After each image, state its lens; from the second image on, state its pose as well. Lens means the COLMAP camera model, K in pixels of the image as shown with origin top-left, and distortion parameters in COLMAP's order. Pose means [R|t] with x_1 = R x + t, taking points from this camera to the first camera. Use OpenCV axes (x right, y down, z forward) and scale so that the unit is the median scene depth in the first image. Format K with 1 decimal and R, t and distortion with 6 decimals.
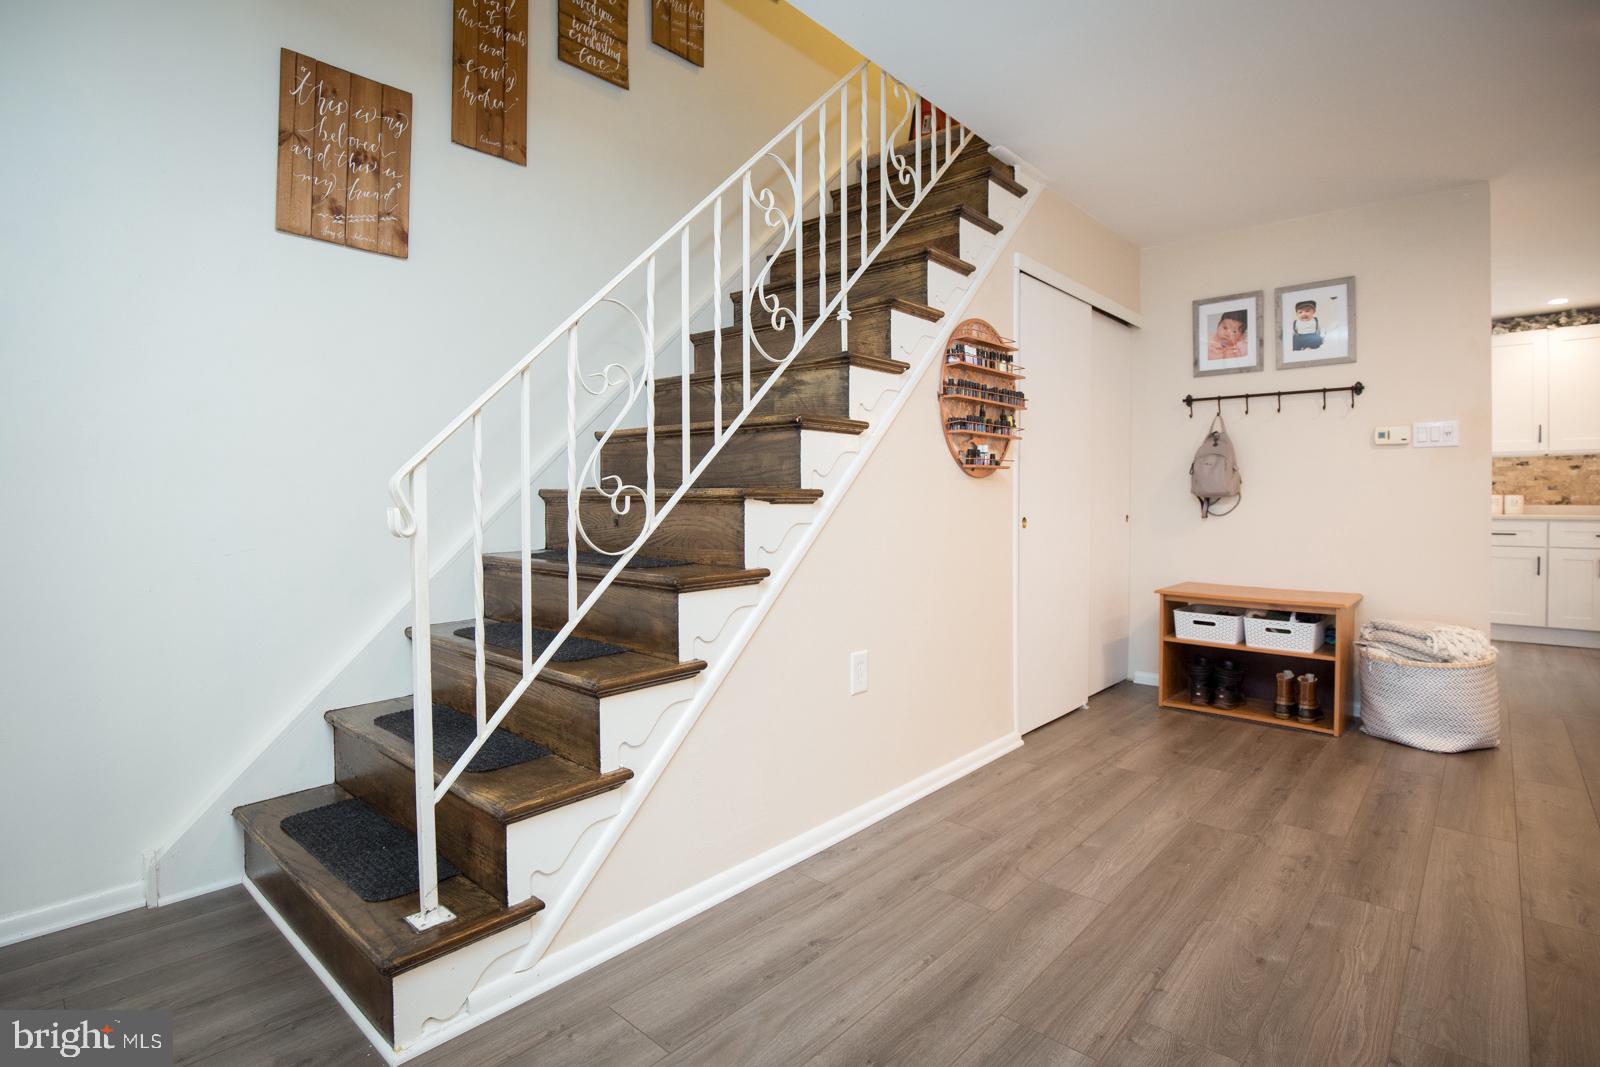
lens RADIAL K [[795.9, 0, 741.0], [0, 795.9, 505.9], [0, 0, 1]] dist [-0.016326, 0.001459]
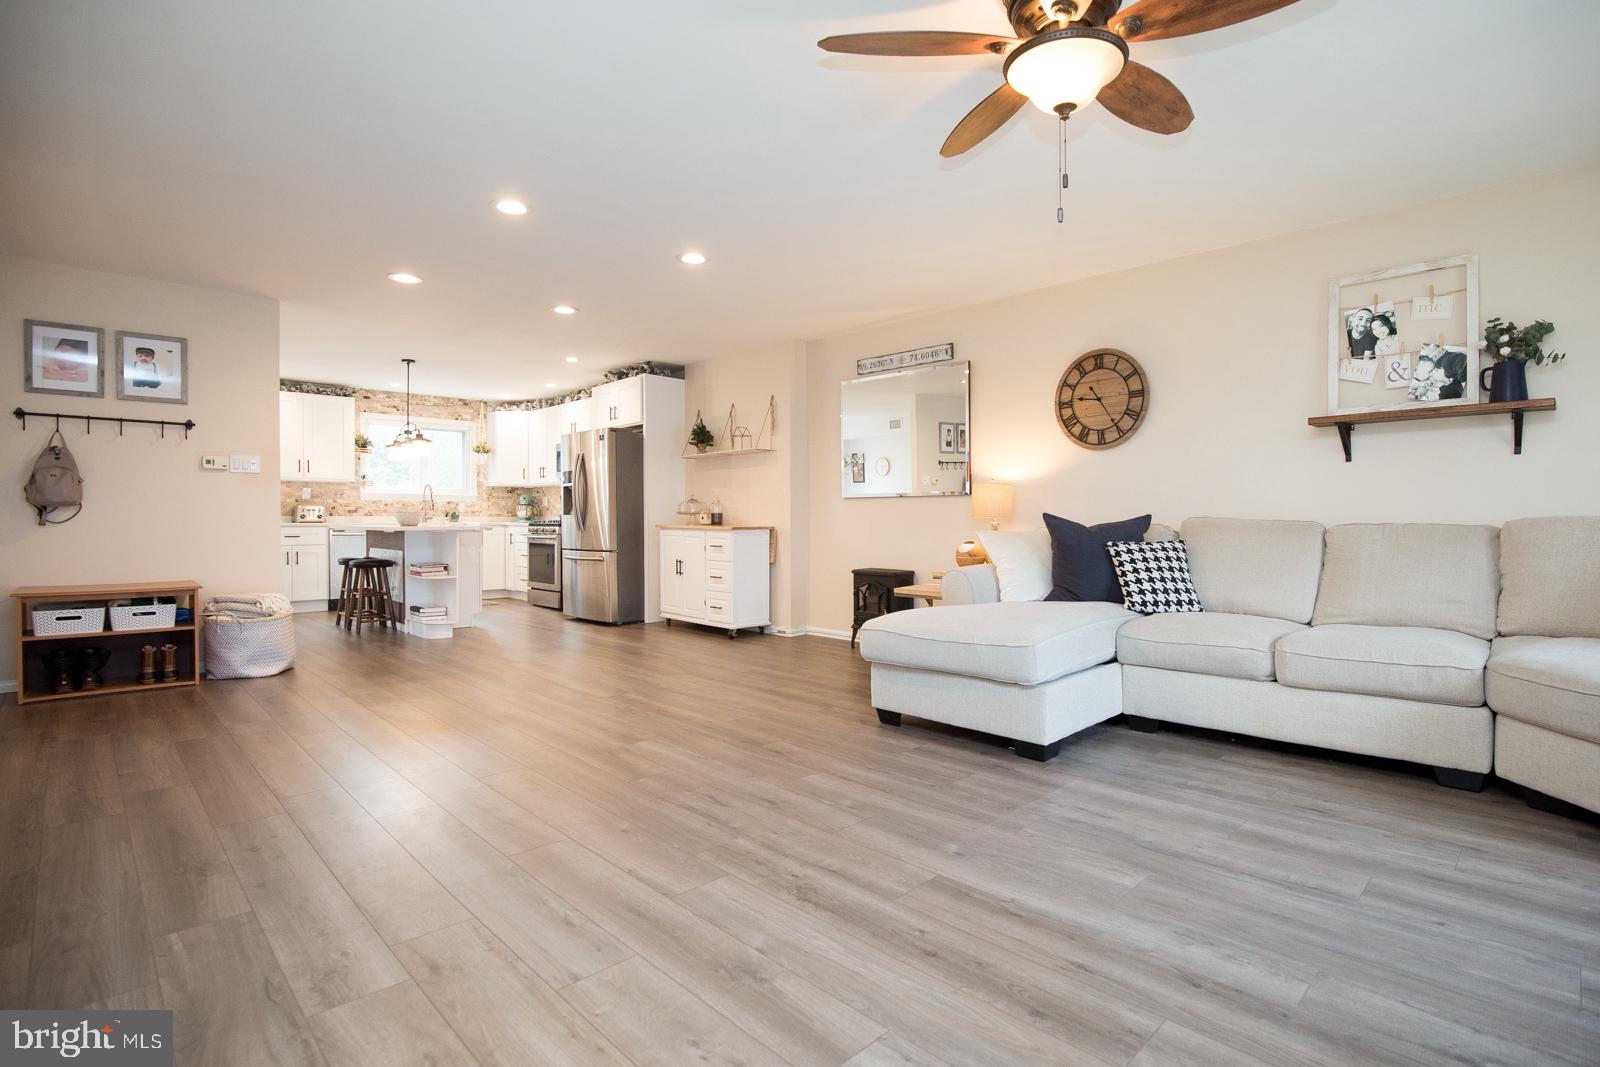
lens RADIAL K [[775.5, 0, 879.2], [0, 775.5, 524.5], [0, 0, 1]] dist [-0.029596, 0.001166]
pose [[-0.014690, -0.009838, 0.999844, -0.563832], [0.007571, 0.999922, 0.009950, 0.015768], [-0.999863, 0.007716, -0.014615, -0.149815]]
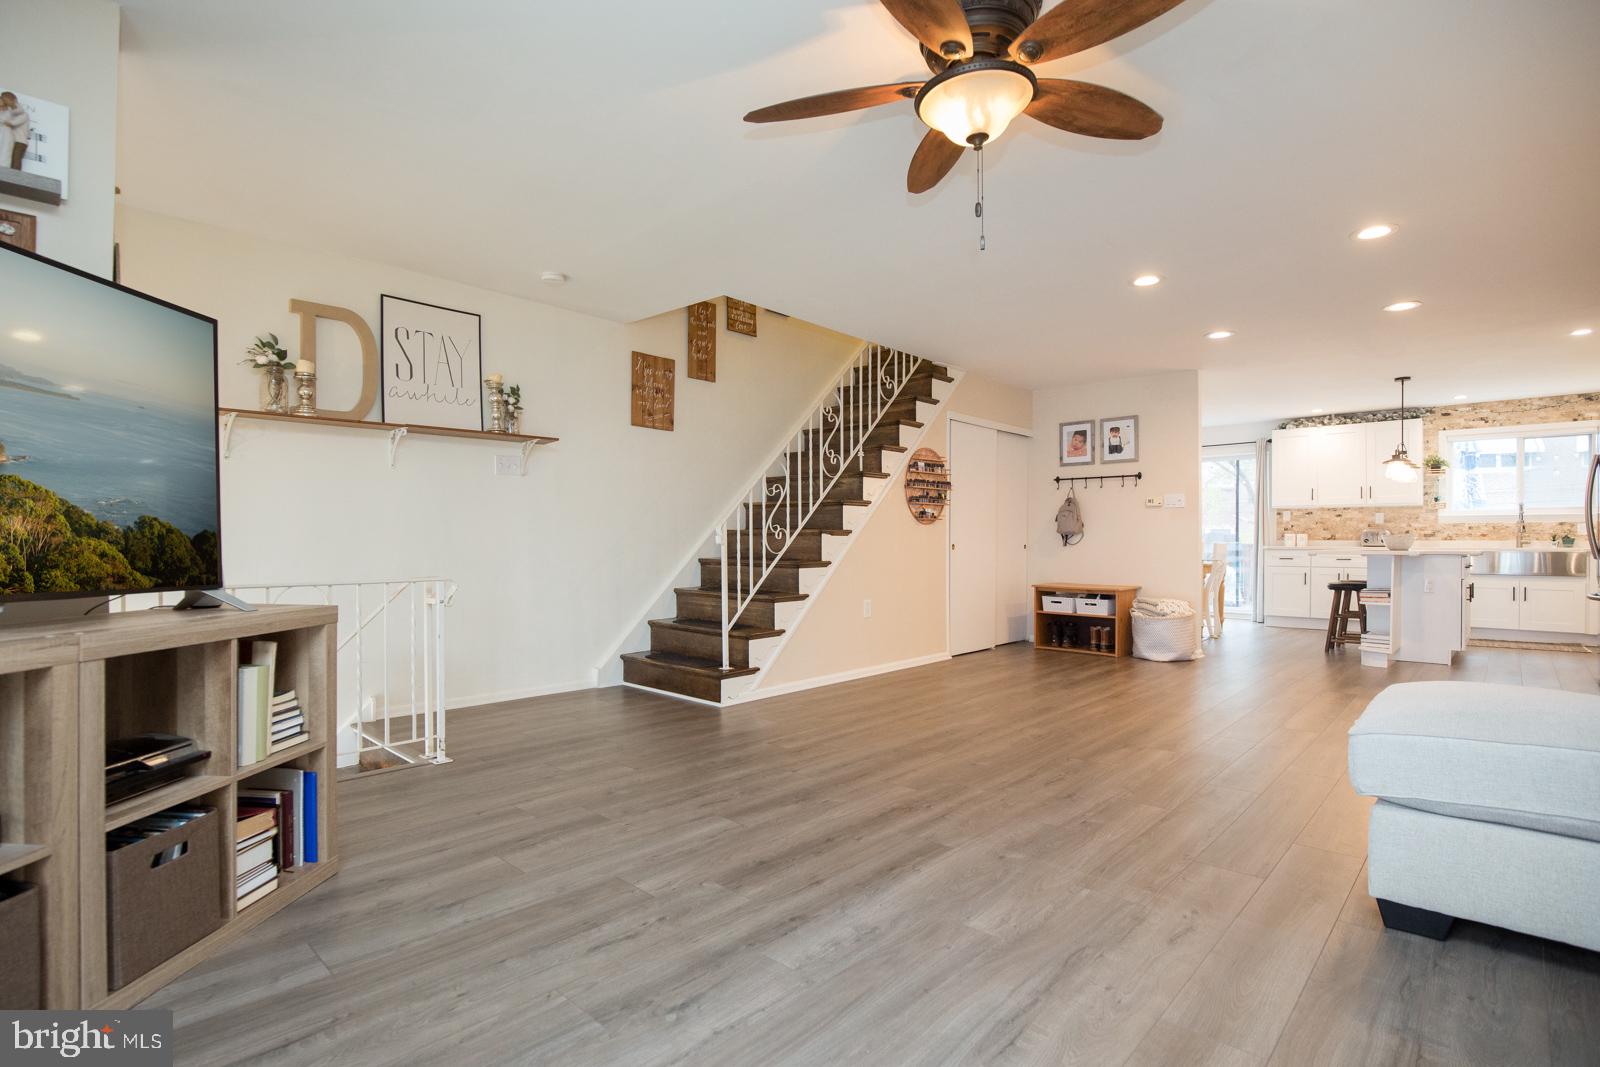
lens RADIAL K [[775.2, 0, 741.8], [0, 775.2, 542.8], [0, 0, 1]] dist [-0.021275, 0.001004]
pose [[0.999608, 0.000064, -0.028011, -0.115927], [-0.000224, 0.999984, -0.005713, 0.022422], [0.028010, 0.005717, 0.999591, -0.951432]]
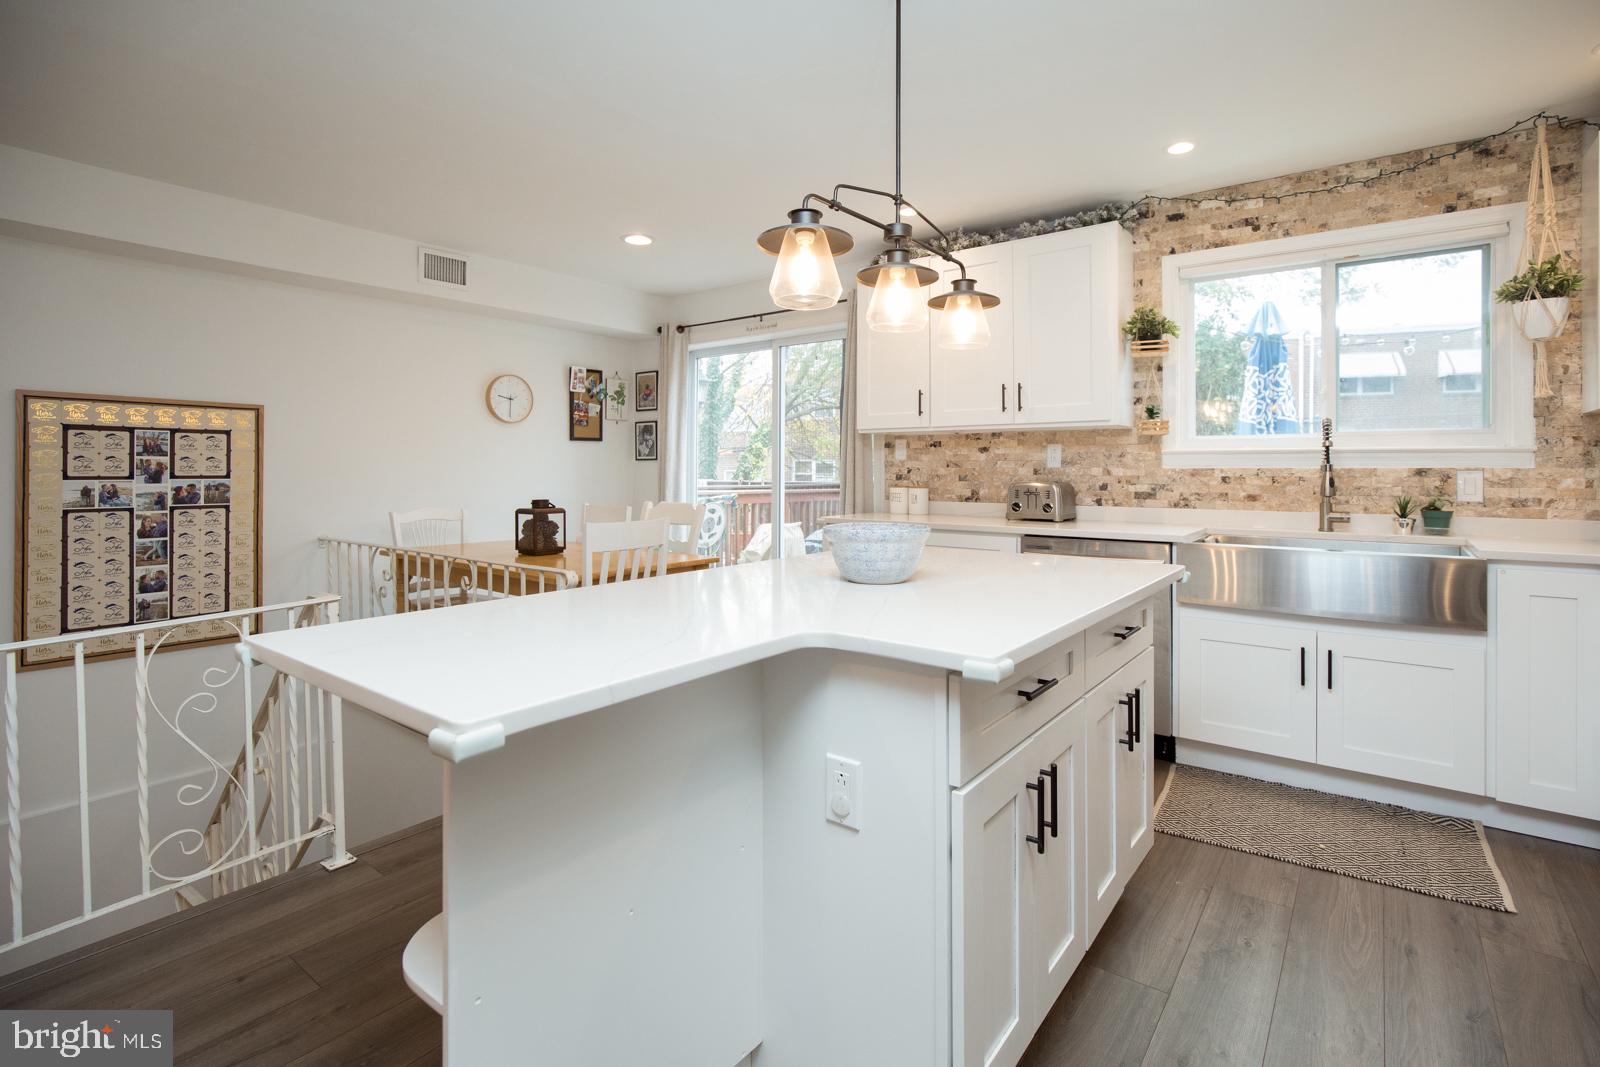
lens RADIAL K [[768.2, 0, 774.3], [0, 768.2, 467.6], [0, 0, 1]] dist [-0.014694, 0.000360]
pose [[0.996008, -0.000521, 0.089262, 1.434180], [0.001452, 0.999945, -0.010362, -0.045915], [-0.089252, 0.010450, 0.995954, 0.556597]]
